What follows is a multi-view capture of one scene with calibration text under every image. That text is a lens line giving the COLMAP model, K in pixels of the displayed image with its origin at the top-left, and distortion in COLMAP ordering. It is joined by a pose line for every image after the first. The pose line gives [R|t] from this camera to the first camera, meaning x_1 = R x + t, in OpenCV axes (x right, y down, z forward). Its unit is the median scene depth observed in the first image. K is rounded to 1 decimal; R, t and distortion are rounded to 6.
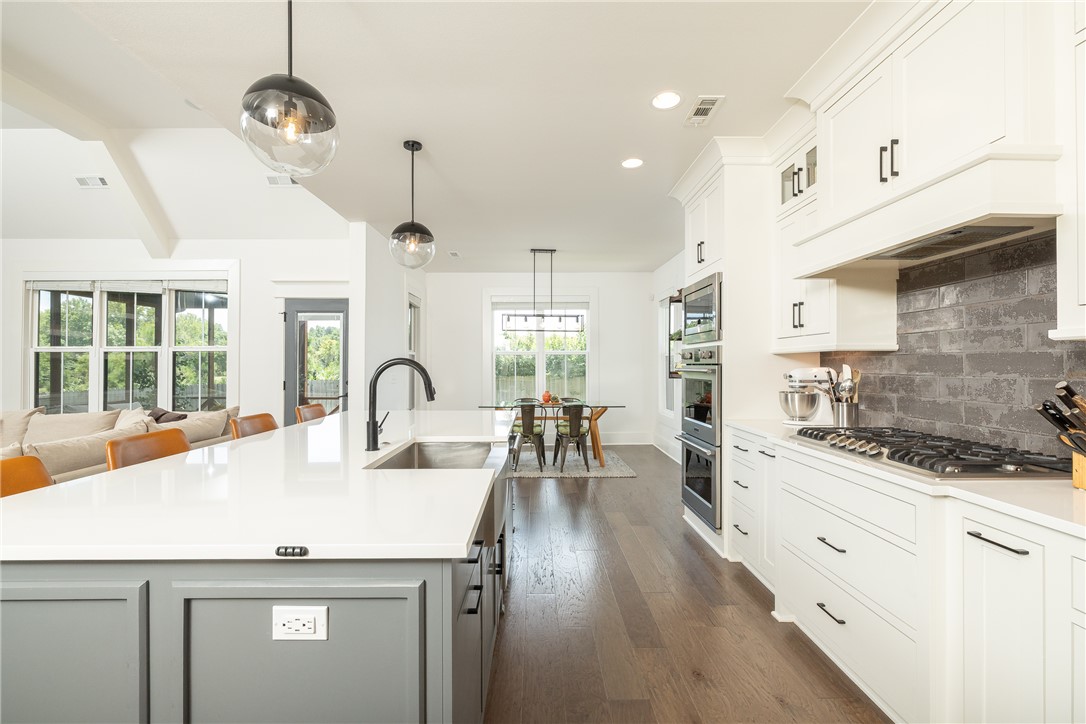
lens RADIAL K [[475.6, 0, 540.2], [0, 475.6, 359.9], [0, 0, 1]] dist [-0.004746, -0.000331]
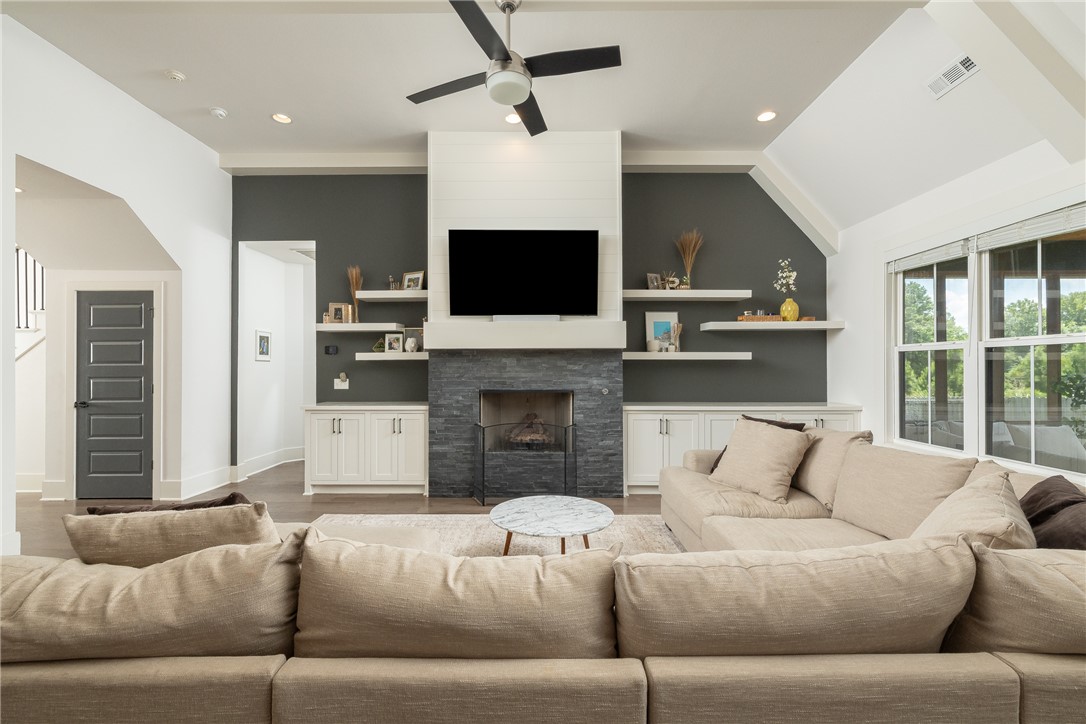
lens RADIAL K [[462.9, 0, 545.1], [0, 462.9, 363.0], [0, 0, 1]] dist [0.000302, 0.000738]
pose [[-0.007774, -0.013216, -0.999882, -0.590324], [0.014473, 0.999806, -0.013327, 0.004292], [0.999865, -0.014575, -0.007581, 0.812757]]
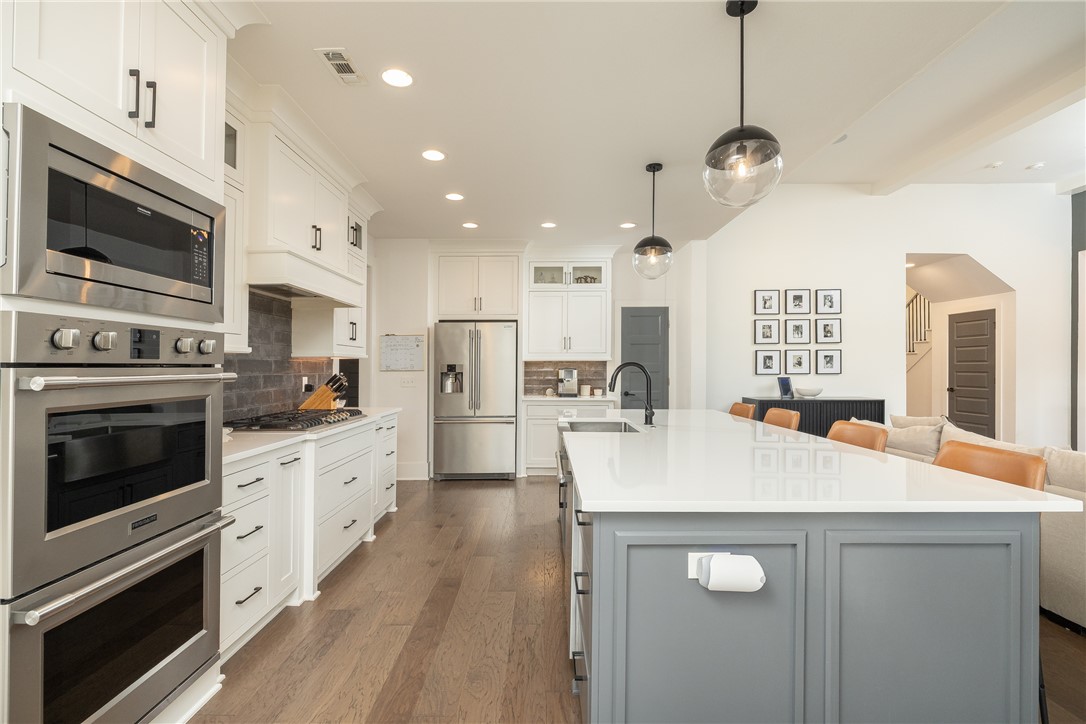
lens RADIAL K [[475.6, 0, 537.3], [0, 475.6, 365.6], [0, 0, 1]] dist [-0.004746, -0.000331]
pose [[-0.999853, -0.001958, 0.017046, -0.026411], [-0.002192, 0.999903, -0.013727, 0.017632], [-0.017017, -0.013762, -0.999760, 1.753398]]
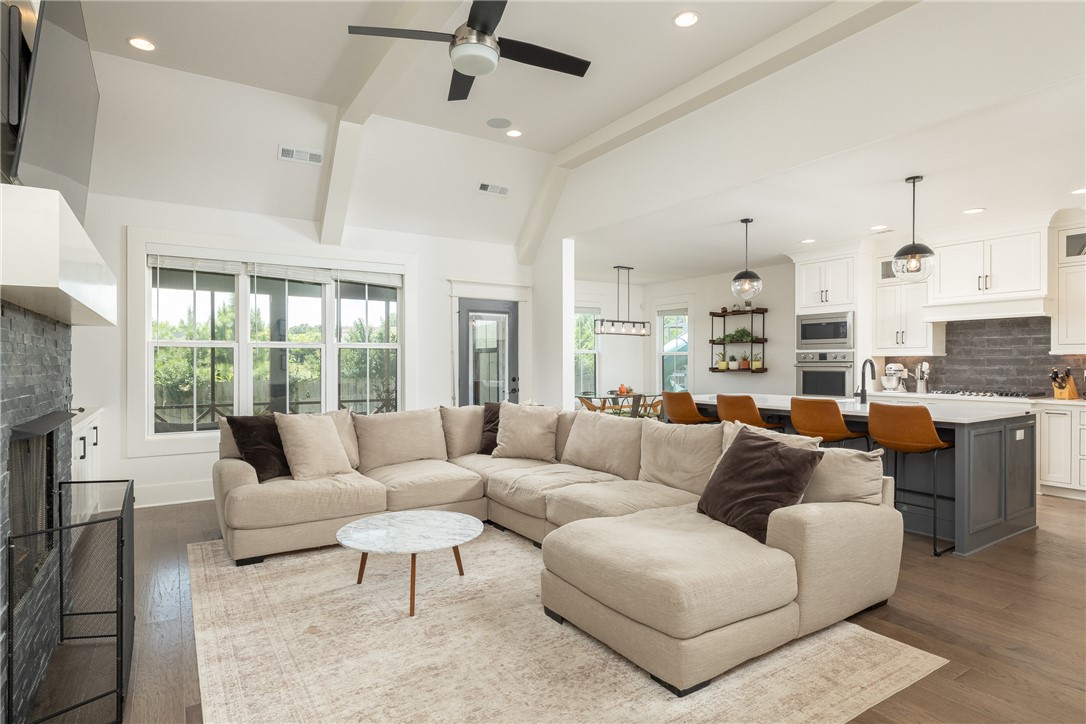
lens RADIAL K [[577.6, 0, 545.7], [0, 577.6, 355.7], [0, 0, 1]] dist [0.007835, -0.000197]
pose [[0.844566, 0.004022, 0.535437, -2.008284], [-0.003471, 0.999992, -0.002036, -0.007126], [-0.535441, -0.000139, 0.844573, -0.266768]]
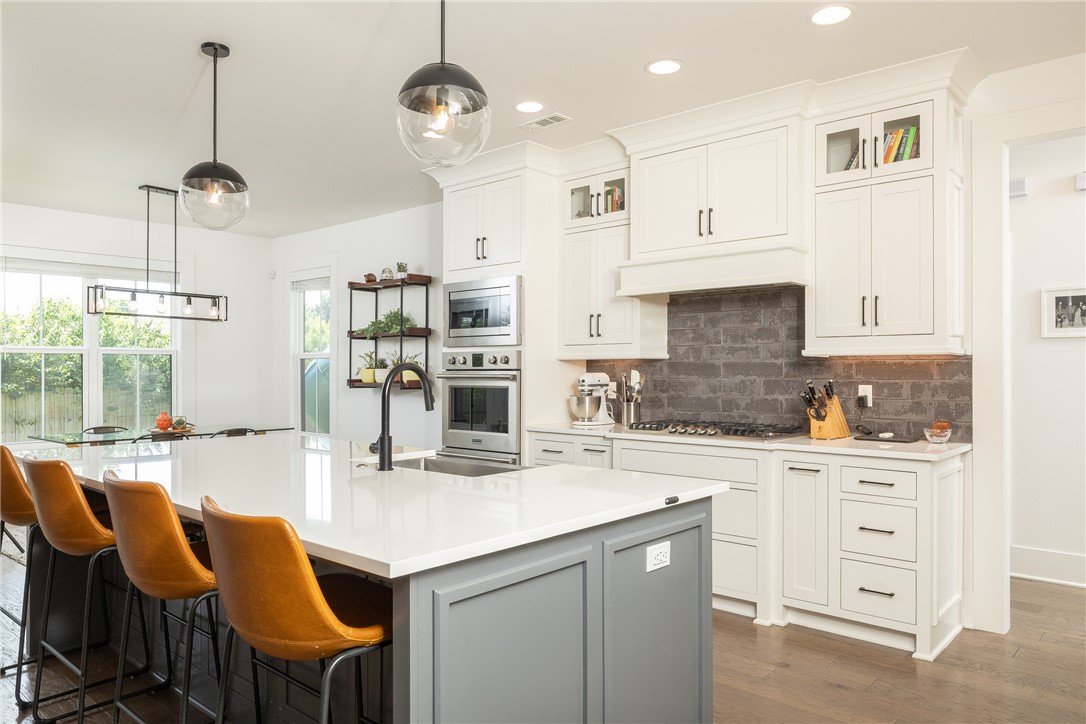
lens RADIAL K [[737.7, 0, 545.0], [0, 737.7, 359.7], [0, 0, 1]] dist [0.003224, -0.002183]
pose [[0.674673, 0.010038, 0.738049, -0.789875], [-0.006459, 0.999950, -0.007696, -0.000433], [-0.738089, 0.000425, 0.674704, -0.071255]]
